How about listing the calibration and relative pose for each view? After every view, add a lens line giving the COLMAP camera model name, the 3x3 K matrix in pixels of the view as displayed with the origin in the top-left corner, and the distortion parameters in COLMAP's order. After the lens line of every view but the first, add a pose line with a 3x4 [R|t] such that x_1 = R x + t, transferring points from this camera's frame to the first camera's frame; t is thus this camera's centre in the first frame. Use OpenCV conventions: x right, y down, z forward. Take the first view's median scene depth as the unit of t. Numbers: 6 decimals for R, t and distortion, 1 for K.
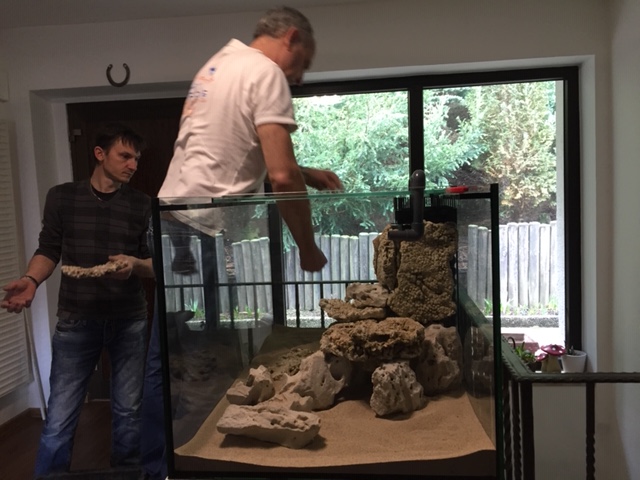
lens RADIAL K [[540.8, 0, 320.5], [0, 540.8, 239.9], [0, 0, 1]] dist [0.075689, -0.105806]
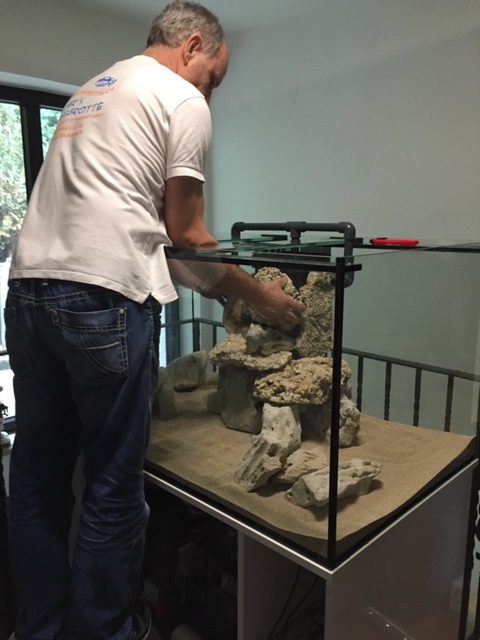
lens RADIAL K [[540.8, 0, 241.2], [0, 540.8, 323.2], [0, 0, 1]] dist [0.075689, -0.105806]
pose [[0.625218, -0.124357, 0.770479, -0.326944], [0.044630, 0.991305, 0.123783, -0.028225], [-0.779173, -0.043005, 0.625332, 0.181993]]
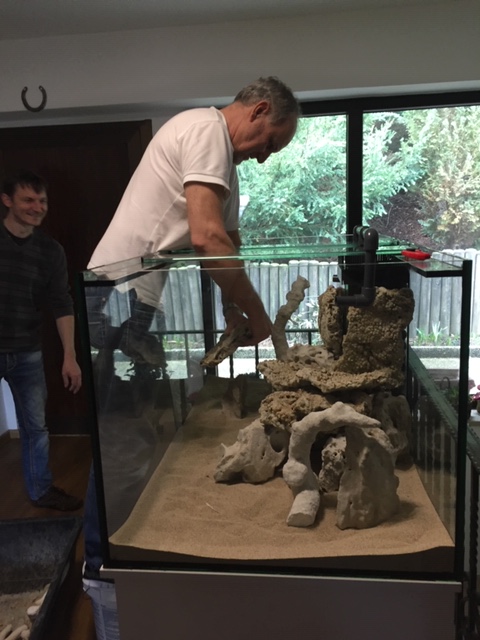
lens RADIAL K [[541.0, 0, 240.2], [0, 541.0, 324.0], [0, 0, 1]] dist [0.090080, -0.119375]
pose [[0.999919, -0.000635, -0.012699, -0.009248], [0.002118, 0.993114, 0.117133, -0.030370], [0.012537, -0.117151, 0.993035, 0.034838]]
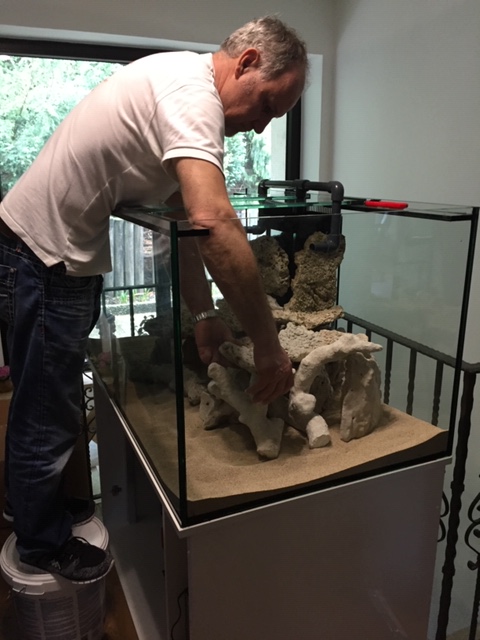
lens RADIAL K [[546.2, 0, 240.2], [0, 546.2, 320.8], [0, 0, 1]] dist [0.077077, -0.123580]
pose [[0.867629, -0.099541, 0.487147, -0.196951], [0.007819, 0.982366, 0.186806, -0.025891], [-0.497151, -0.158270, 0.853107, 0.068517]]
